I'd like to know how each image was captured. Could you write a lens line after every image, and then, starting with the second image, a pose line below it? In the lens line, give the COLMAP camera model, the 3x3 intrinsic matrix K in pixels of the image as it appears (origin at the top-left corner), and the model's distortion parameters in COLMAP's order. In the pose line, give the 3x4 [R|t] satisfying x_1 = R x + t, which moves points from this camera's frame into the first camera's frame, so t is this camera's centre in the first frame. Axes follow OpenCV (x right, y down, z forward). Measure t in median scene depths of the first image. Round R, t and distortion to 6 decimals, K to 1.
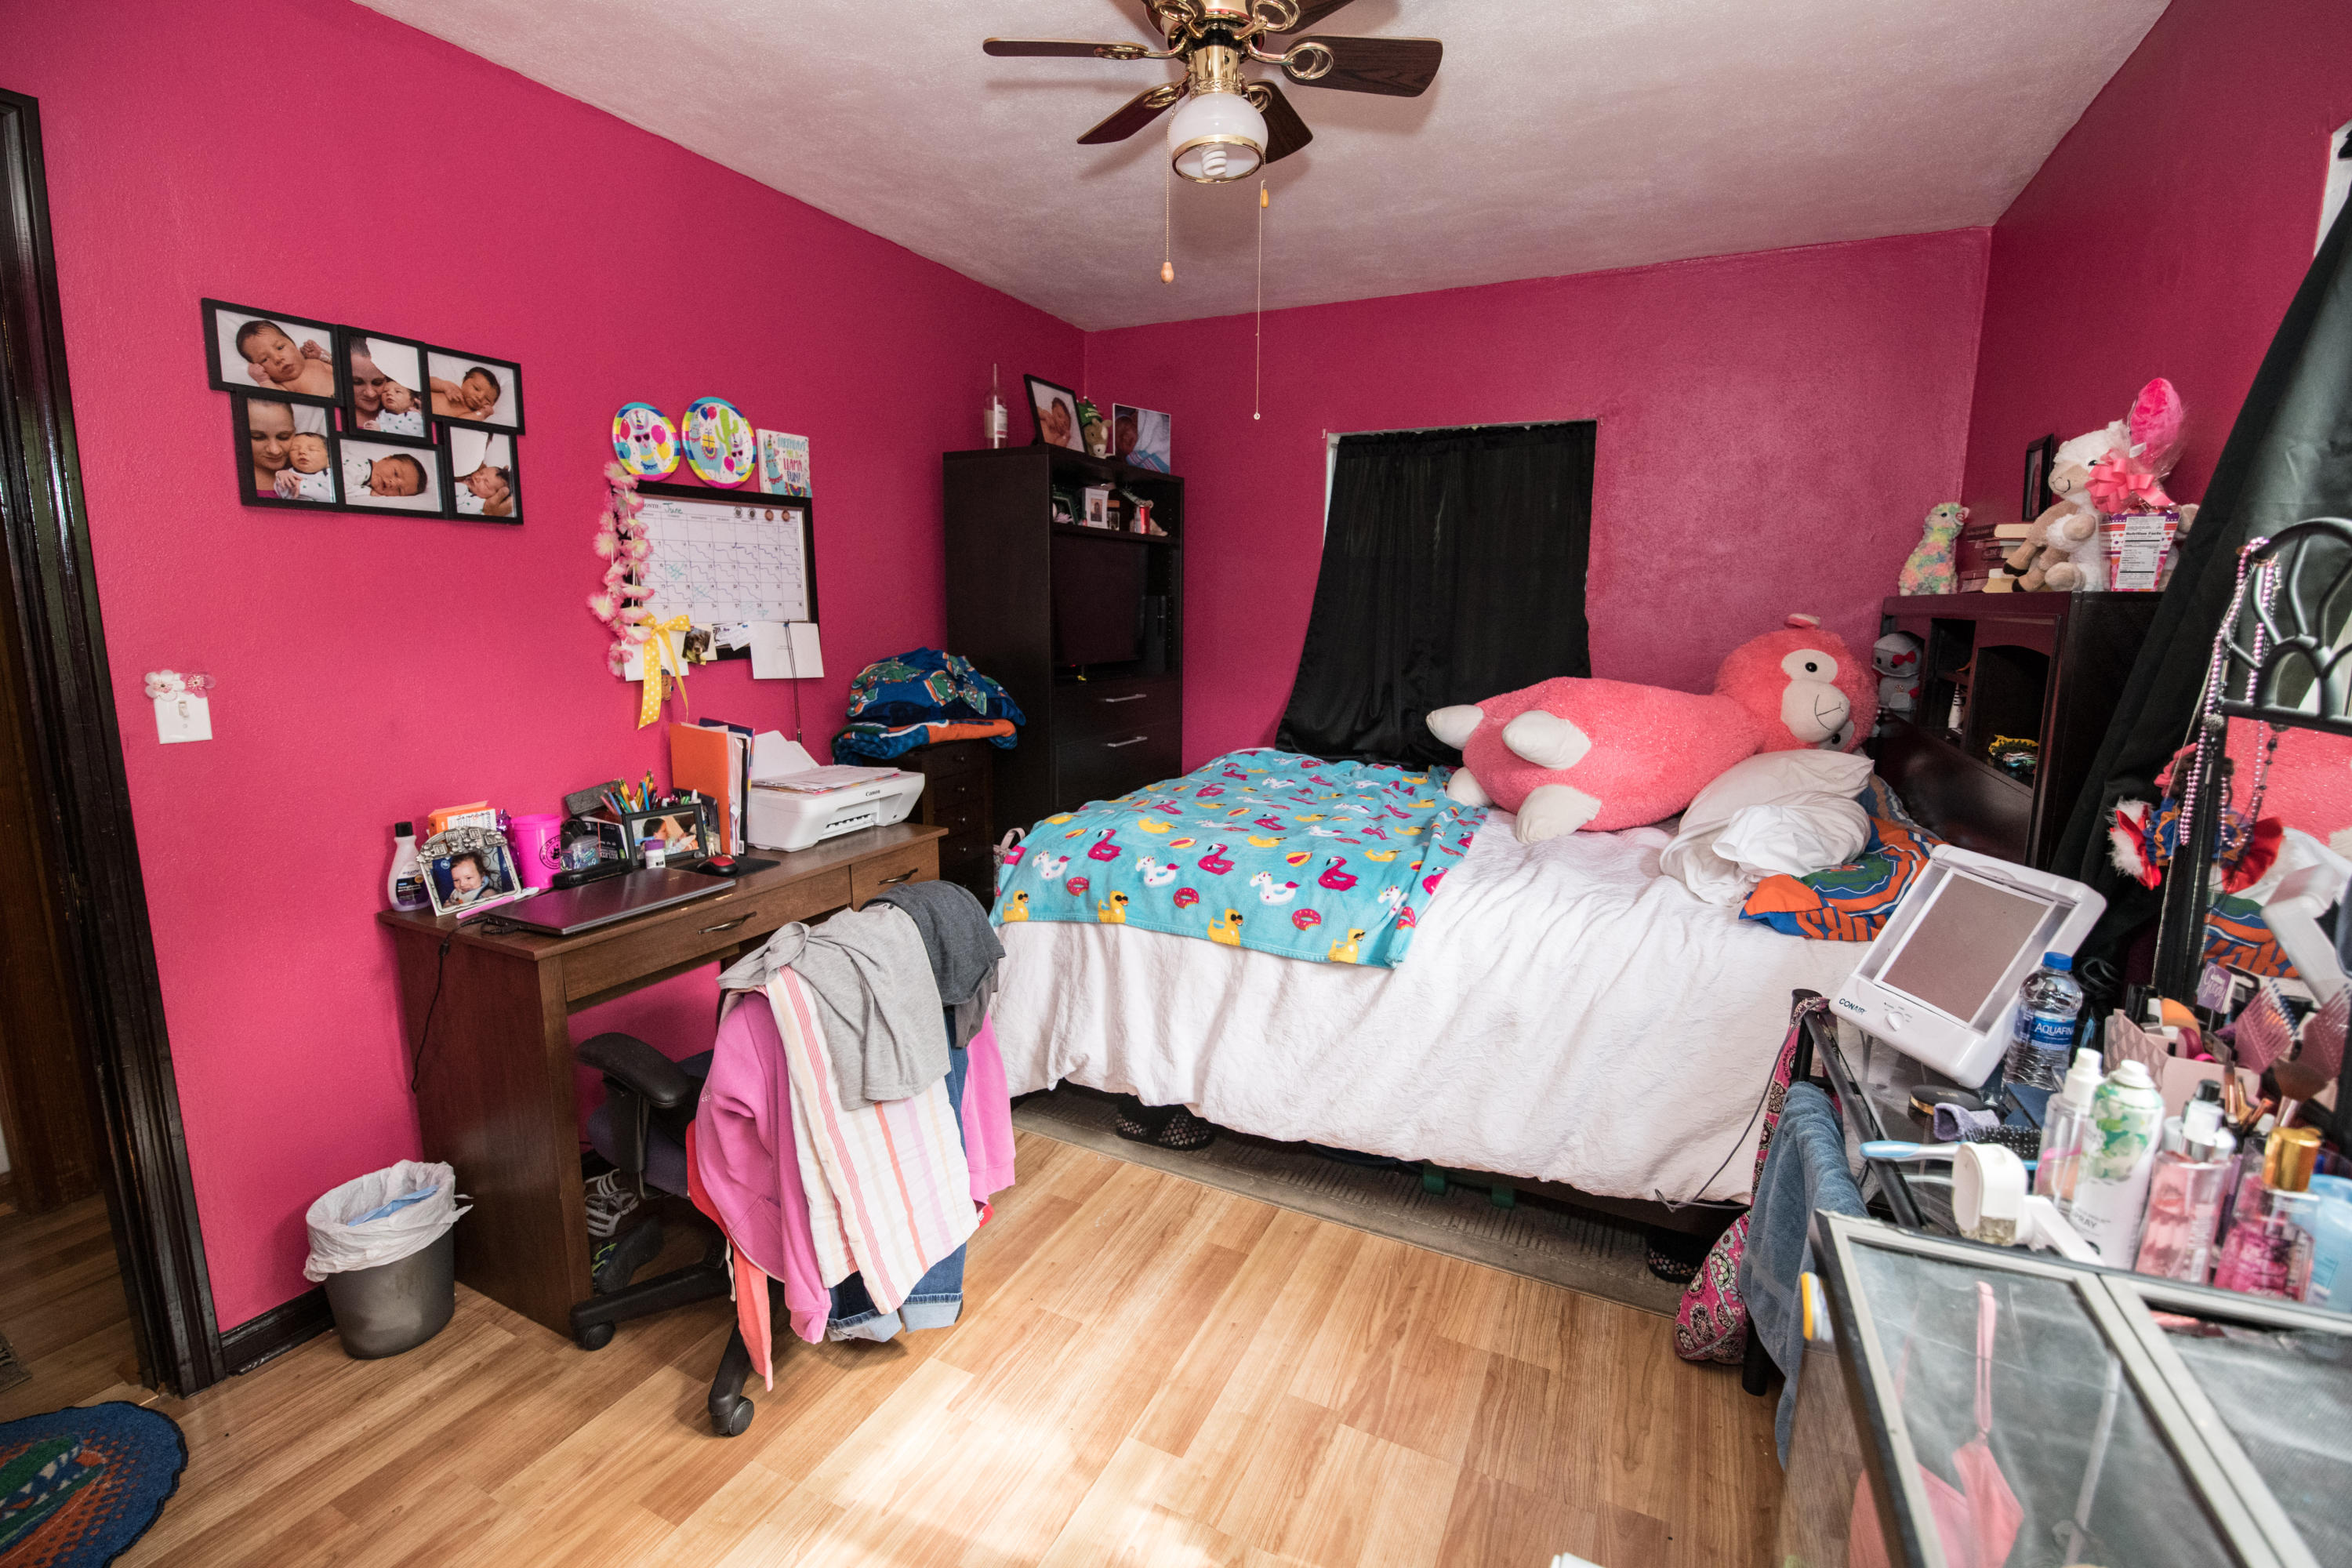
lens RADIAL K [[1021.4, 0, 1167.2], [0, 1021.4, 758.4], [0, 0, 1]] dist [0.000221, -0.009268]
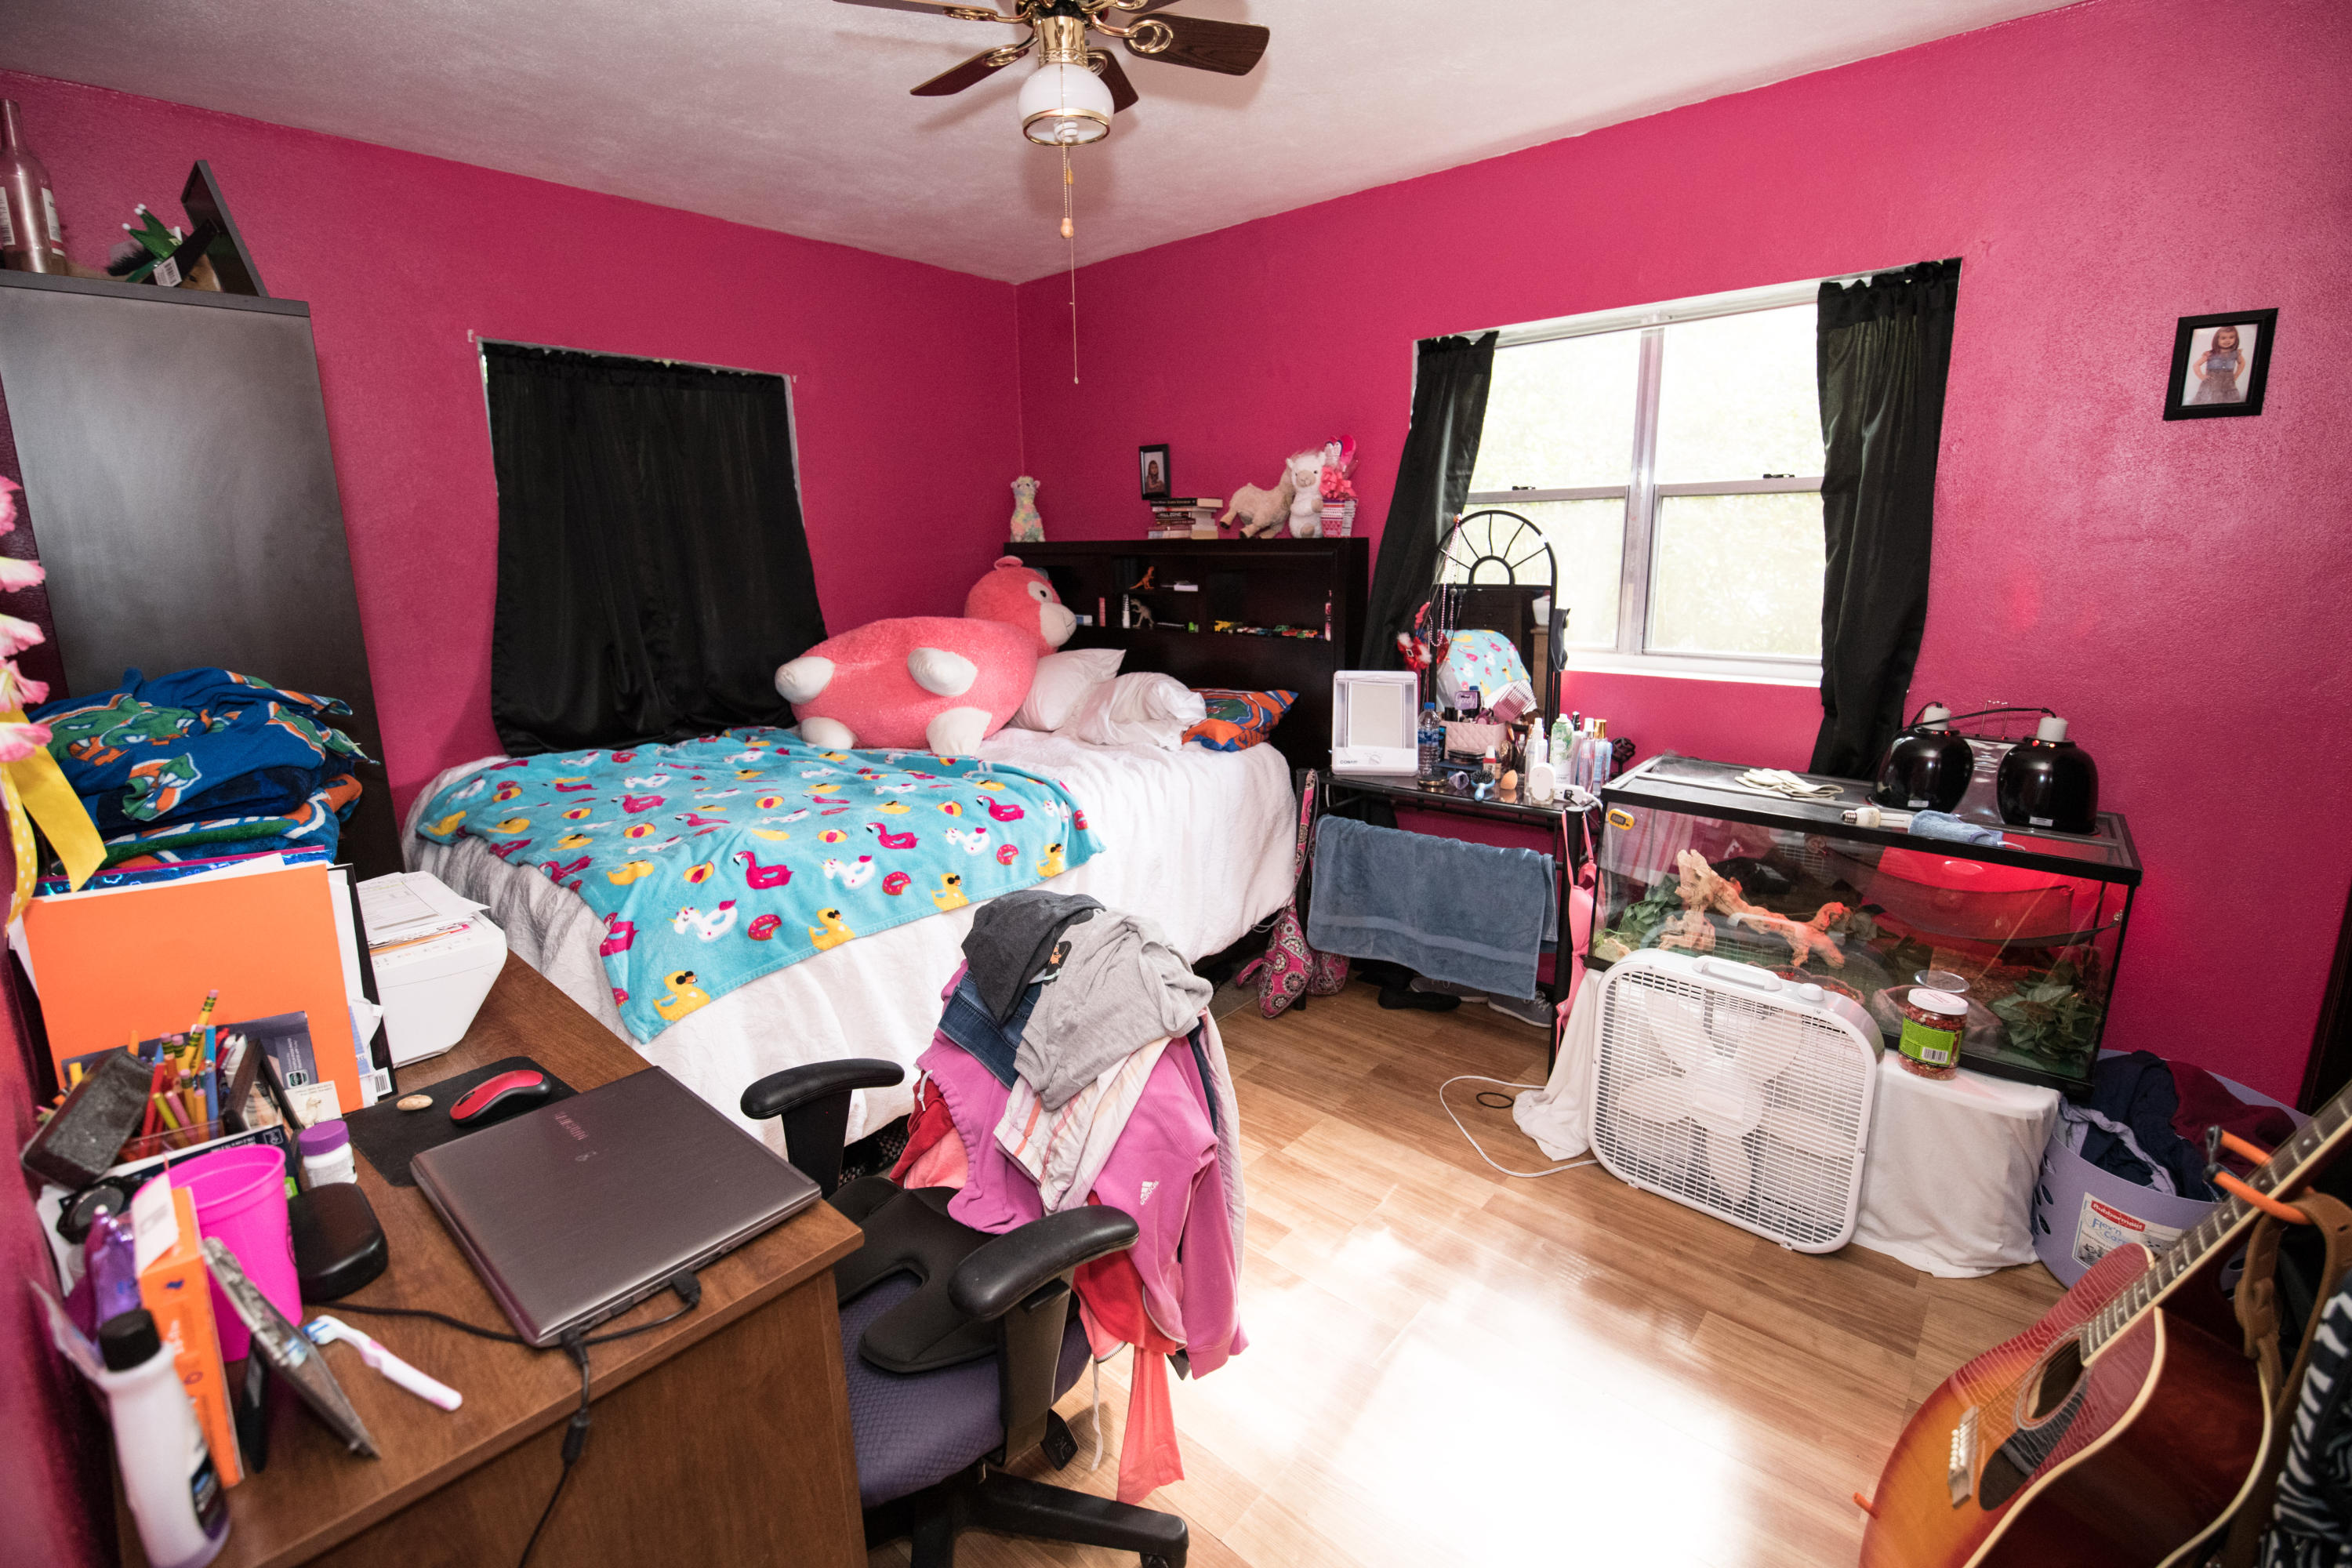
lens RADIAL K [[1024.1, 0, 1207.1], [0, 1024.1, 751.5], [0, 0, 1]] dist [0.000026, -0.008398]
pose [[0.246007, -0.206474, 0.947021, -0.688649], [0.164609, 0.971755, 0.169106, -0.079160], [-0.955188, 0.114286, 0.273046, 0.430944]]
